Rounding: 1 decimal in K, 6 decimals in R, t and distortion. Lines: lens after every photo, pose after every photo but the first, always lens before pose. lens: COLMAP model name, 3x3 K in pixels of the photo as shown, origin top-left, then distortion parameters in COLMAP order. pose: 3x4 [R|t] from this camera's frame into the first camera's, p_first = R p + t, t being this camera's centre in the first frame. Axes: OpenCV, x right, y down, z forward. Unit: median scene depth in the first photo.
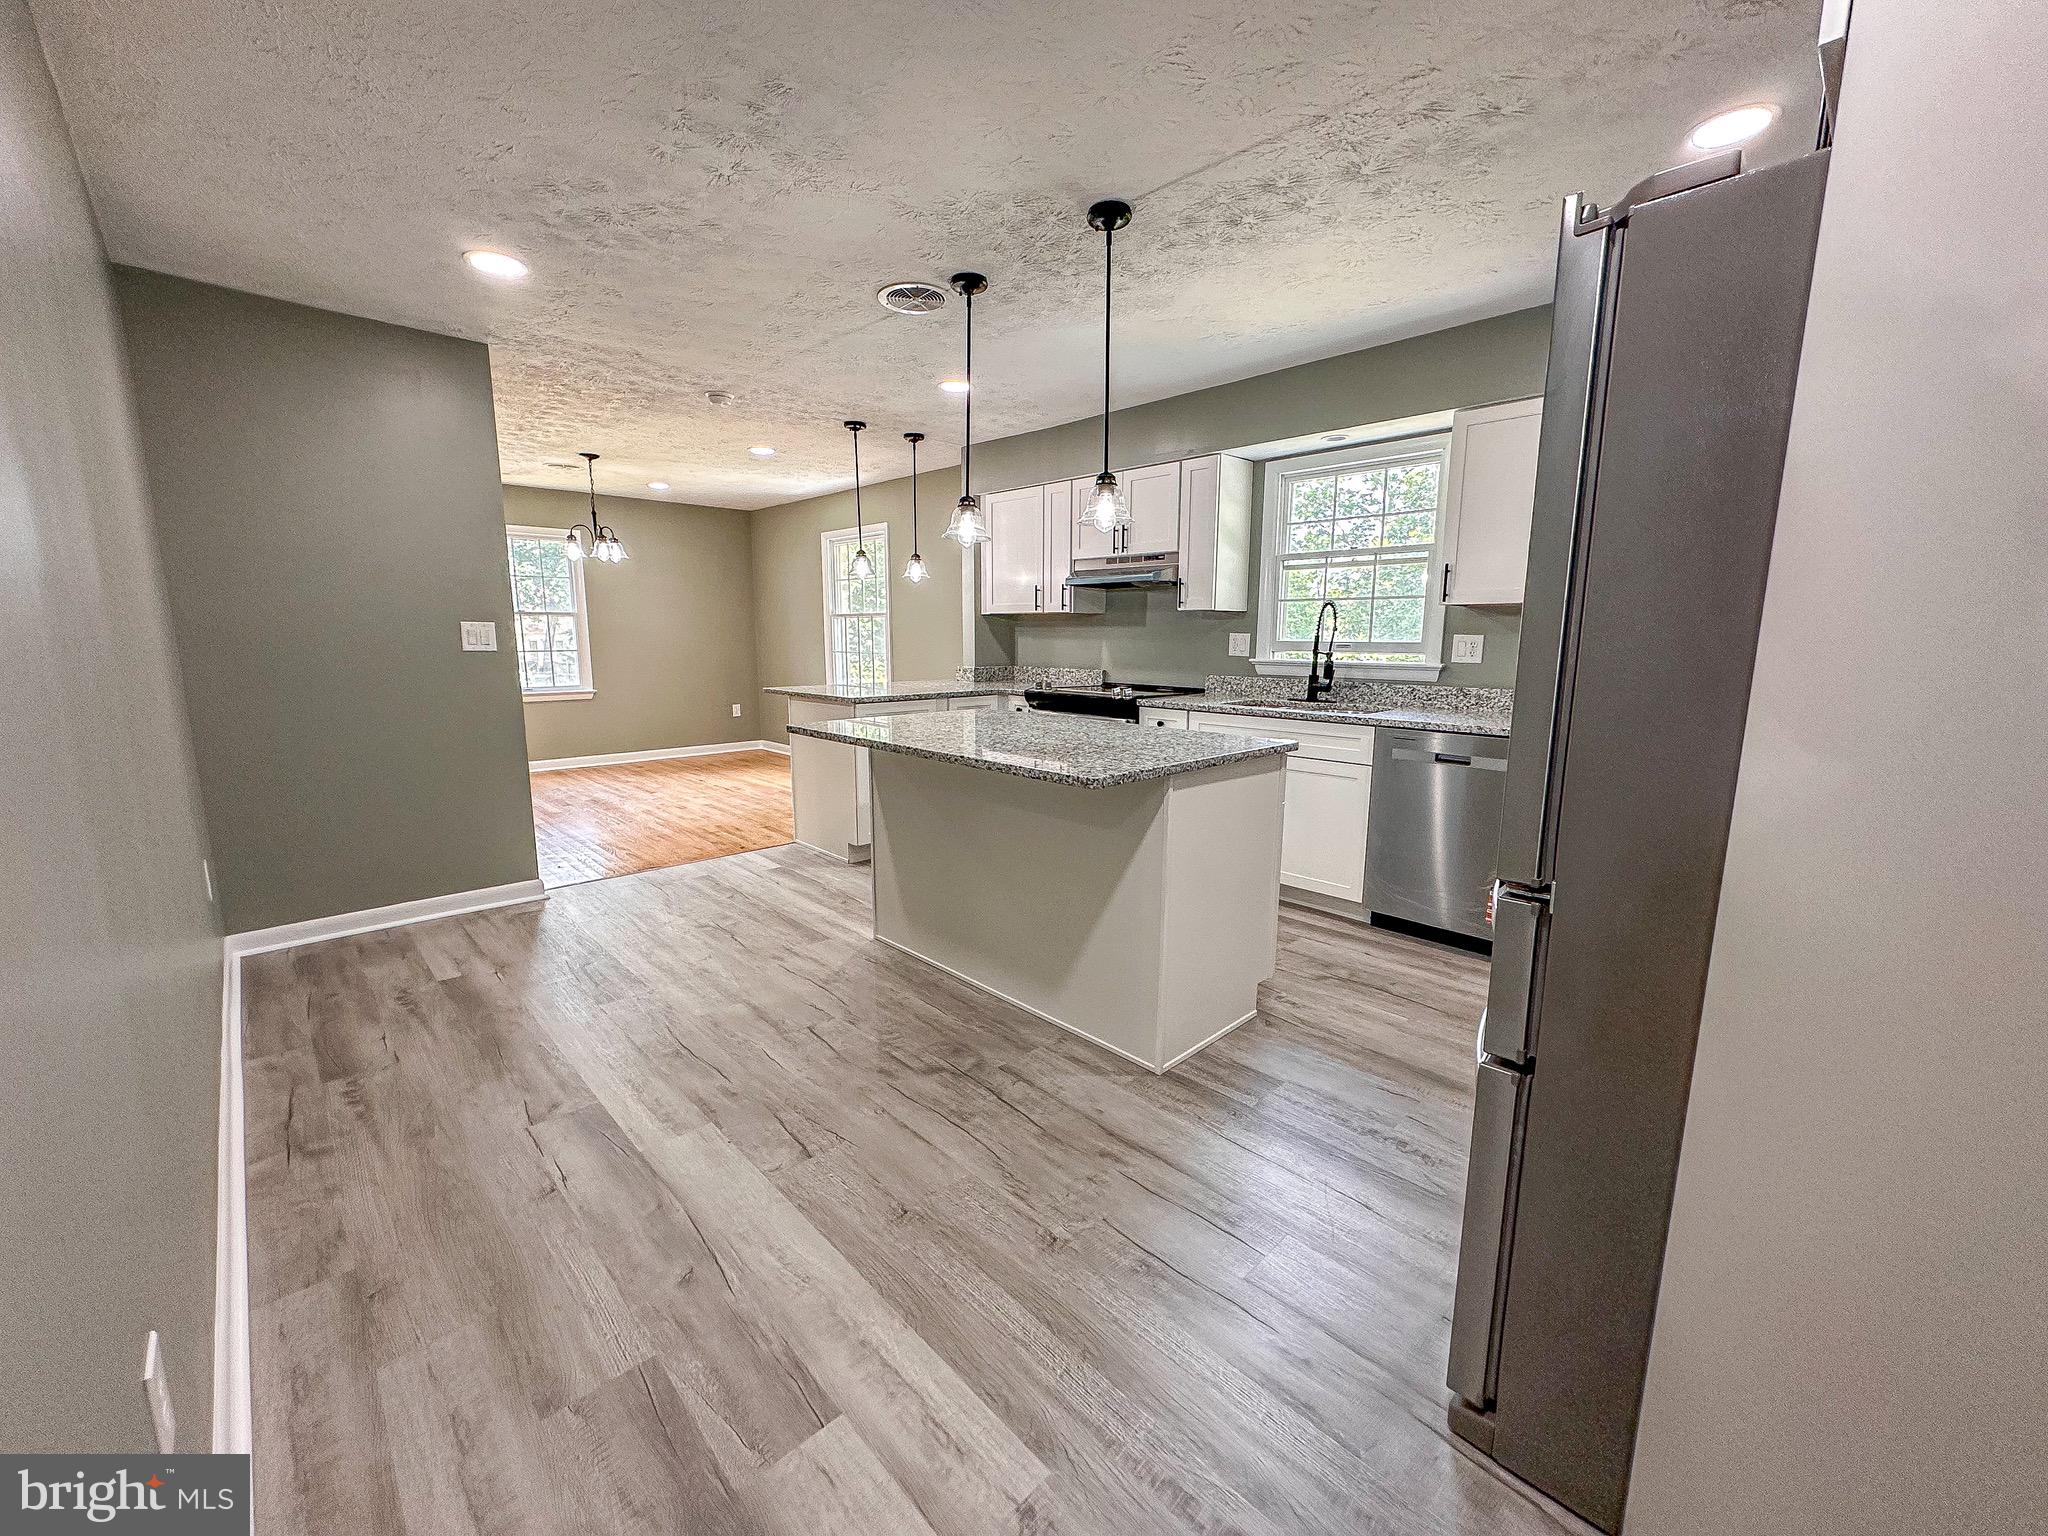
lens RADIAL K [[833.3, 0, 1013.9], [0, 833.3, 764.0], [0, 0, 1]] dist [0.000857, -0.000369]
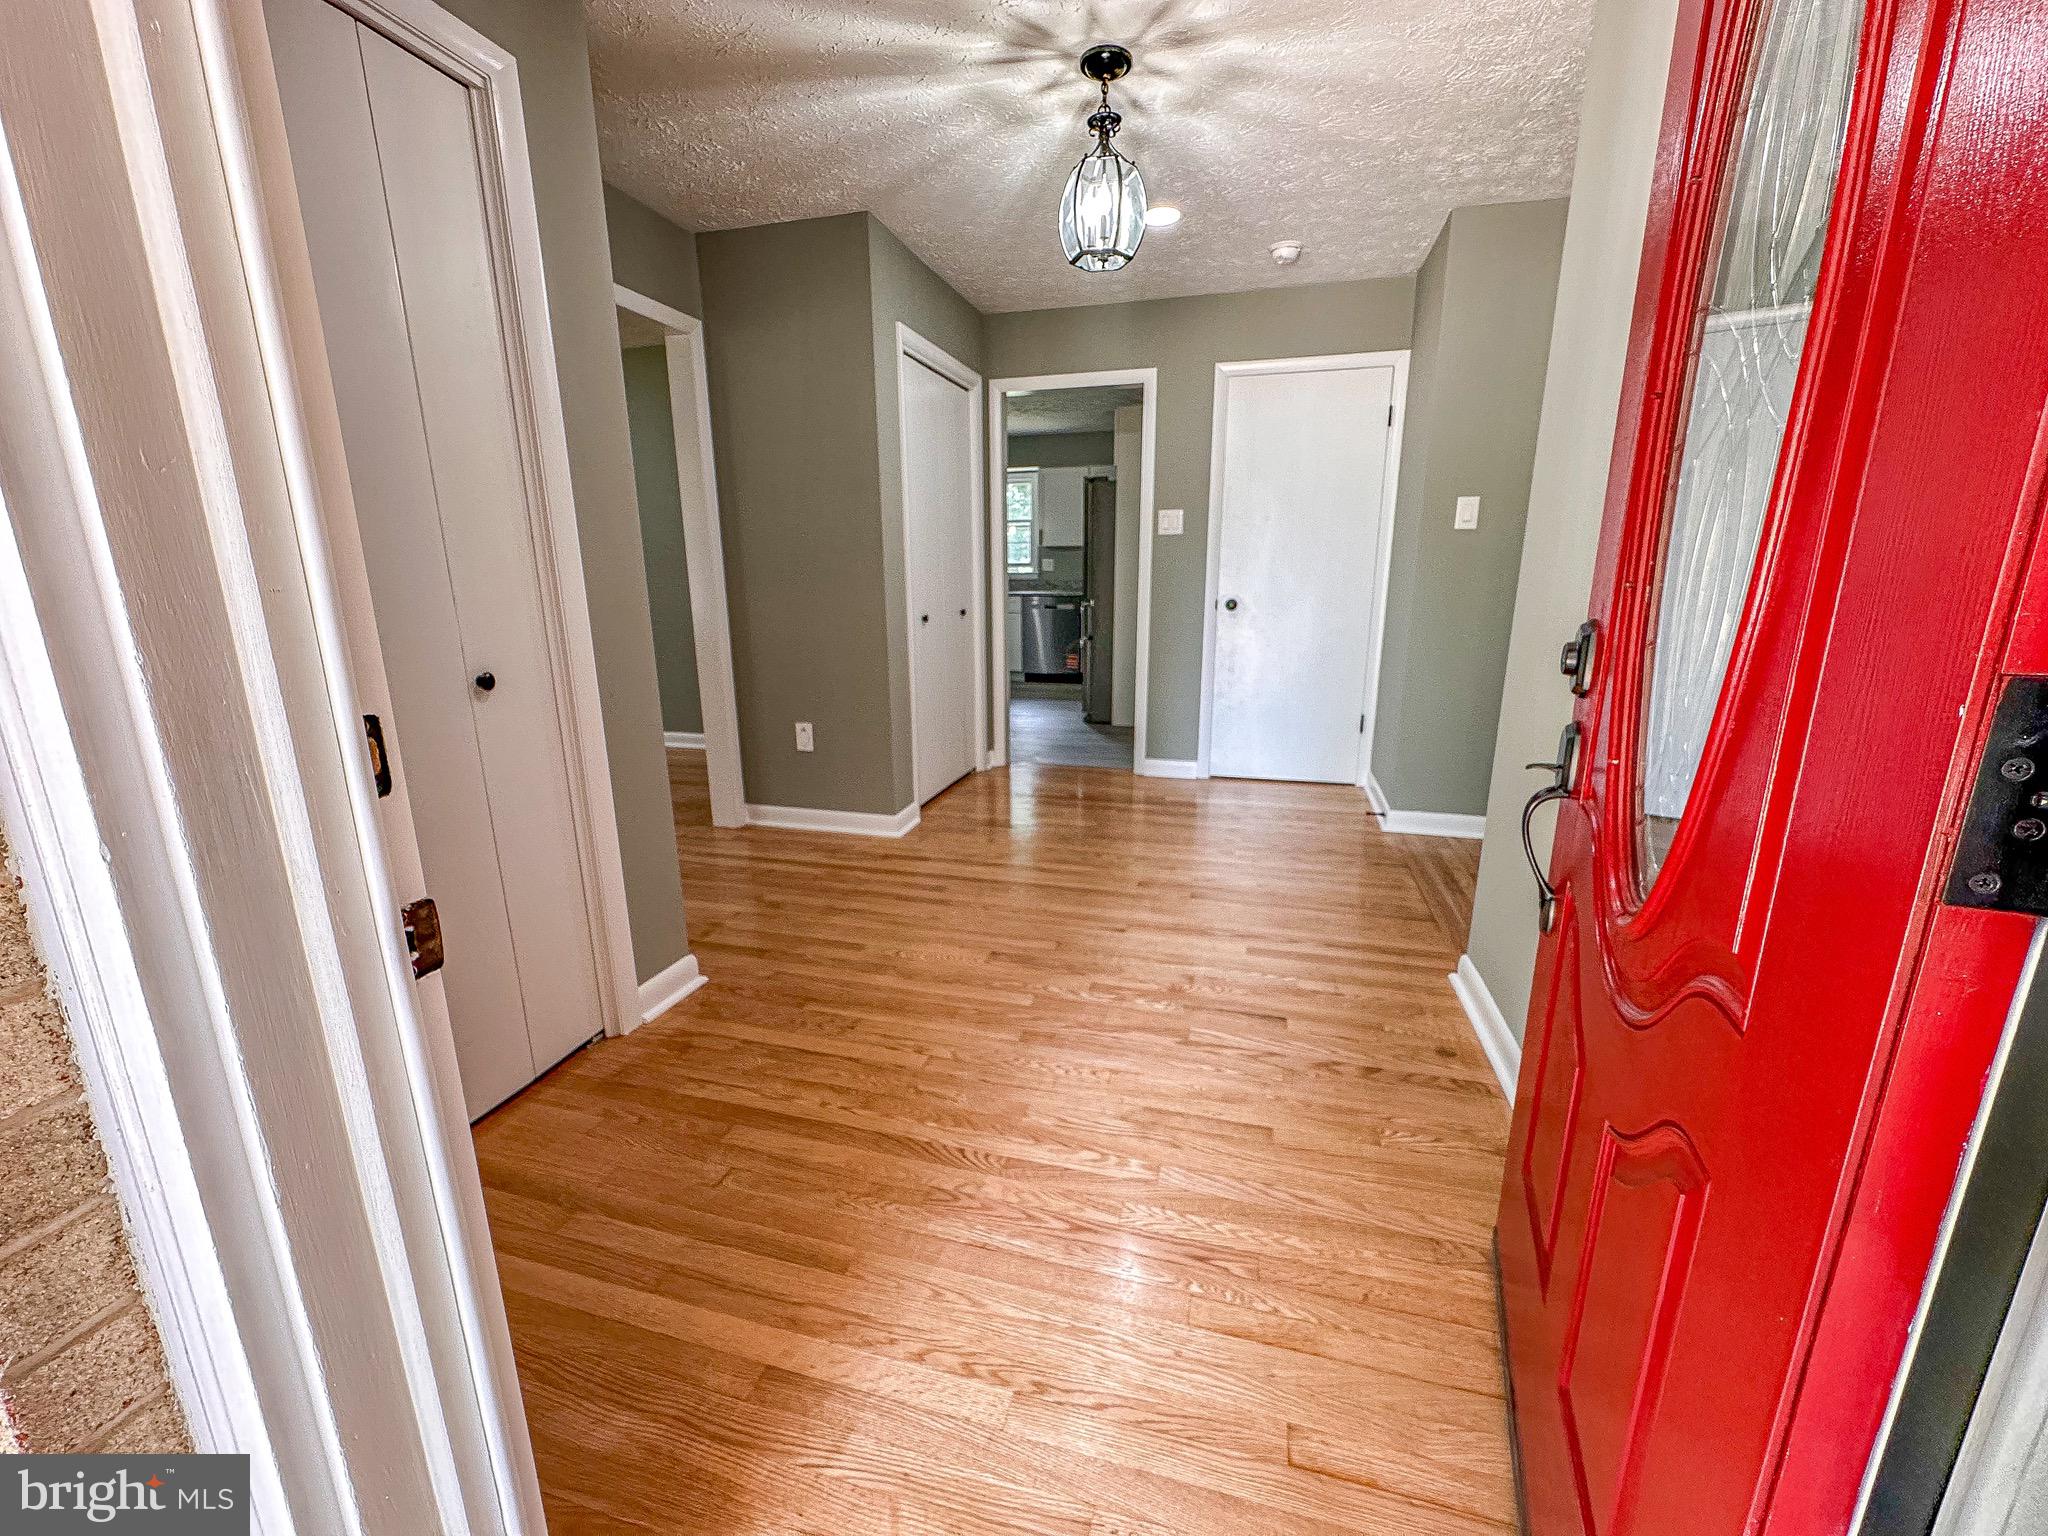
lens RADIAL K [[833.3, 0, 1033.9], [0, 833.3, 775.8], [0, 0, 1]] dist [0.000857, -0.000369]
pose [[0.851821, -0.134629, 0.506237, -0.835690], [0.091012, 0.989748, 0.110072, 0.208675], [-0.515866, -0.047688, 0.855341, -1.126895]]
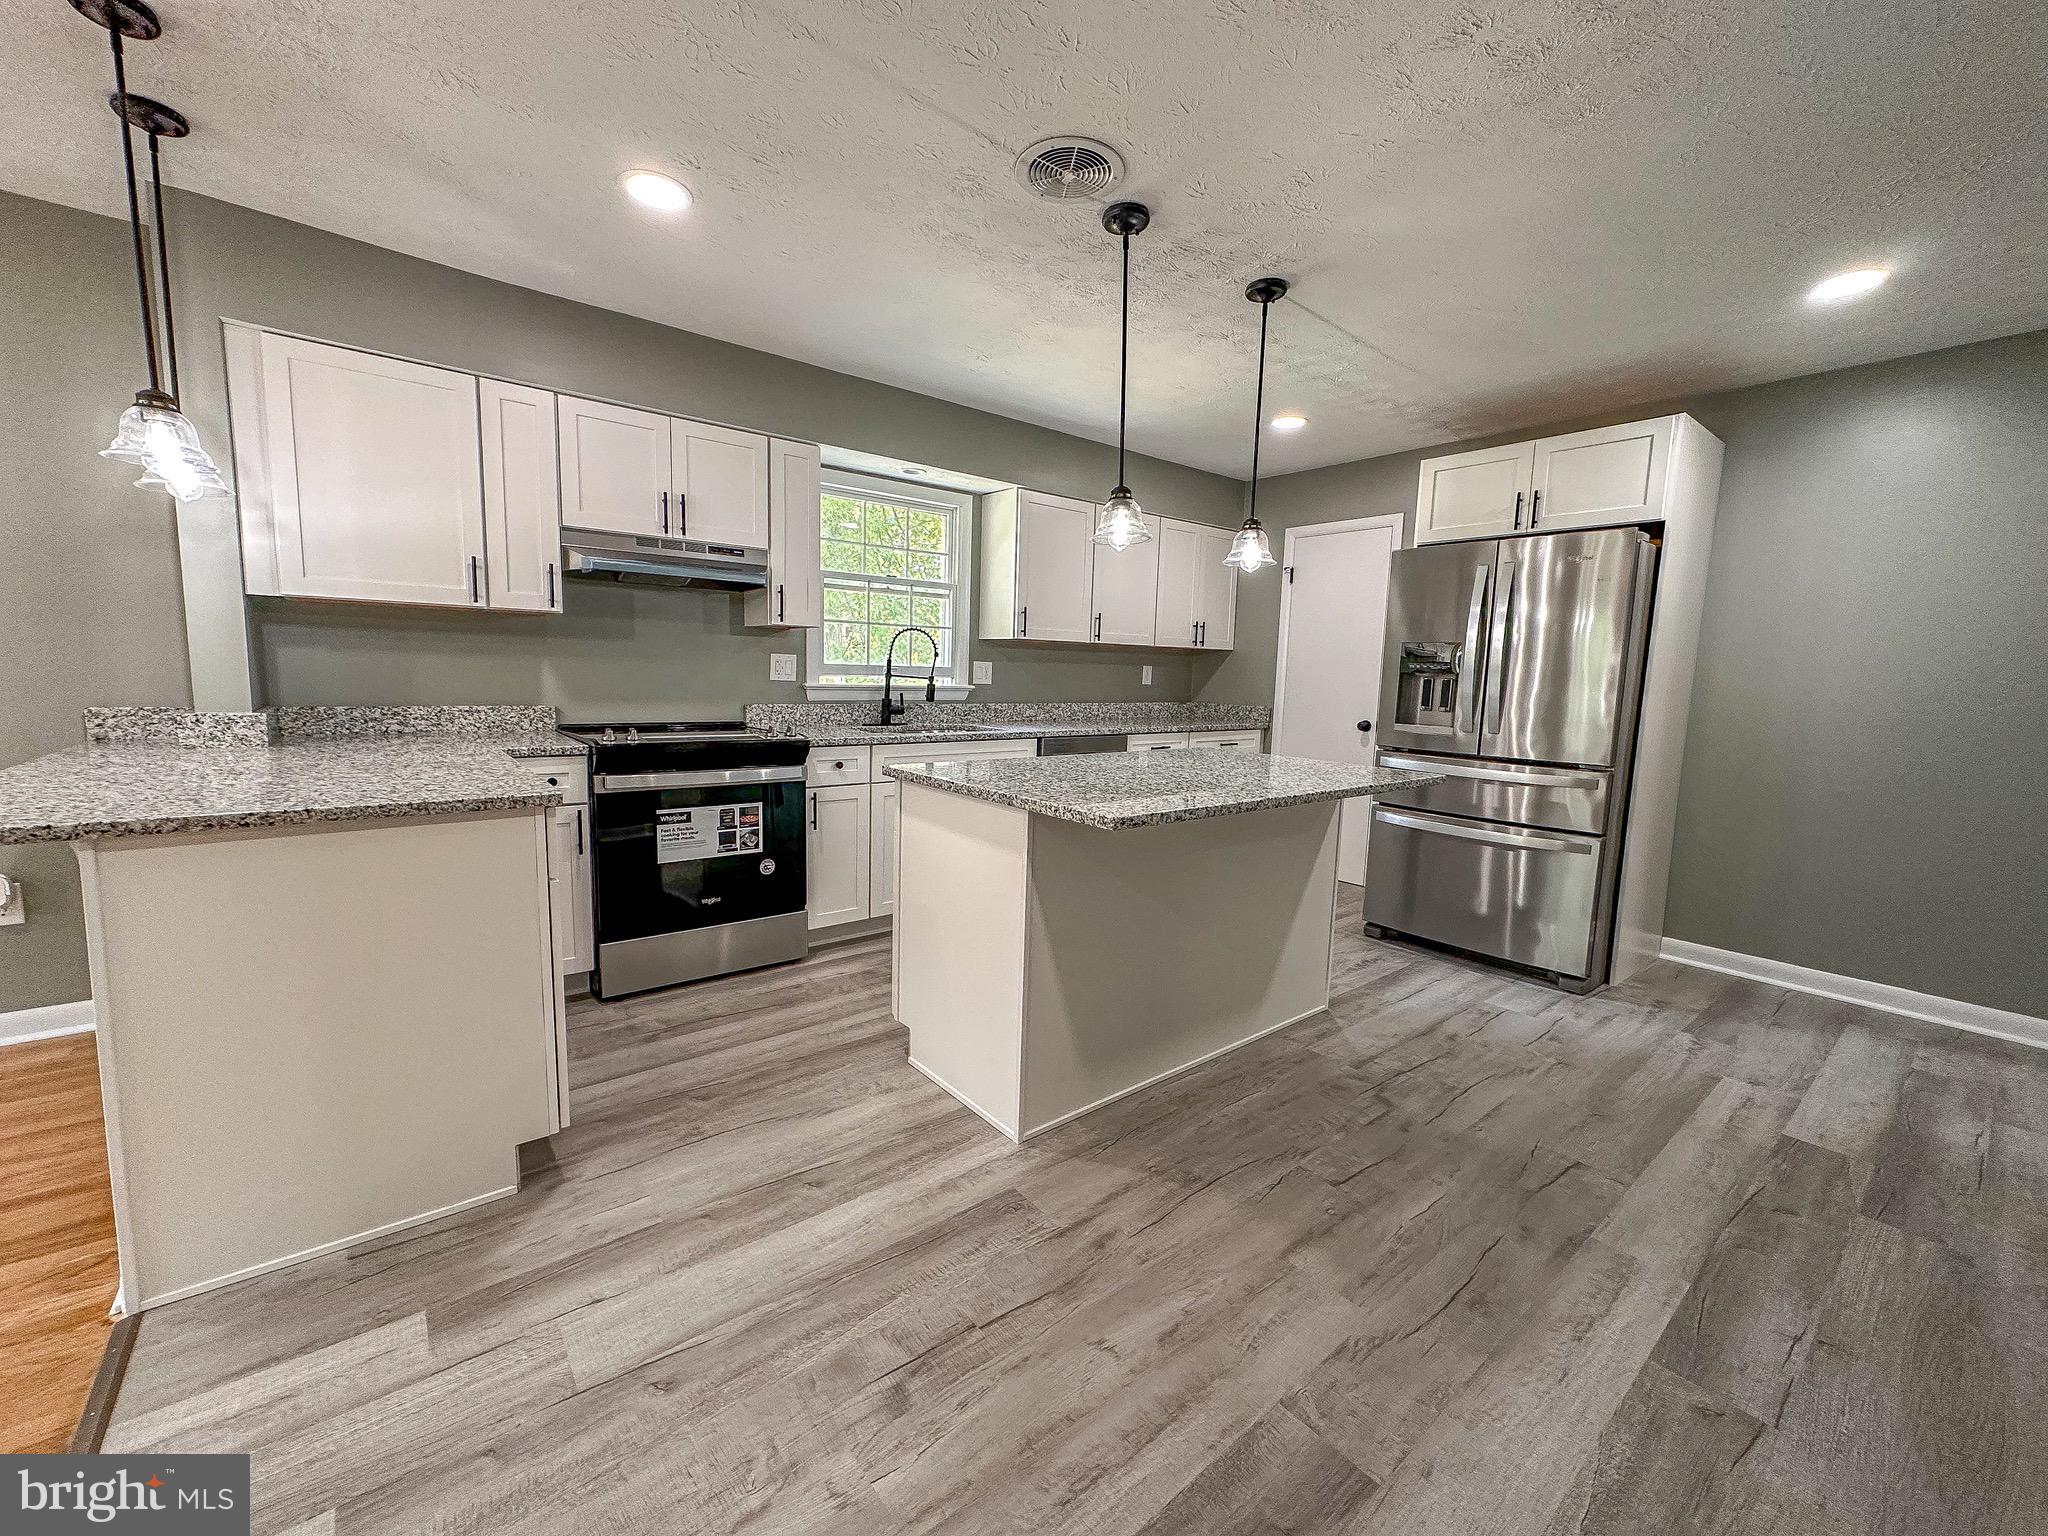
lens RADIAL K [[833.3, 0, 1018.0], [0, 833.3, 767.8], [0, 0, 1]] dist [0.000857, -0.000369]
pose [[0.062064, -0.119470, 0.990896, -0.746304], [0.127796, 0.985589, 0.110826, -0.136090], [-0.989857, 0.119754, 0.076438, 0.912928]]
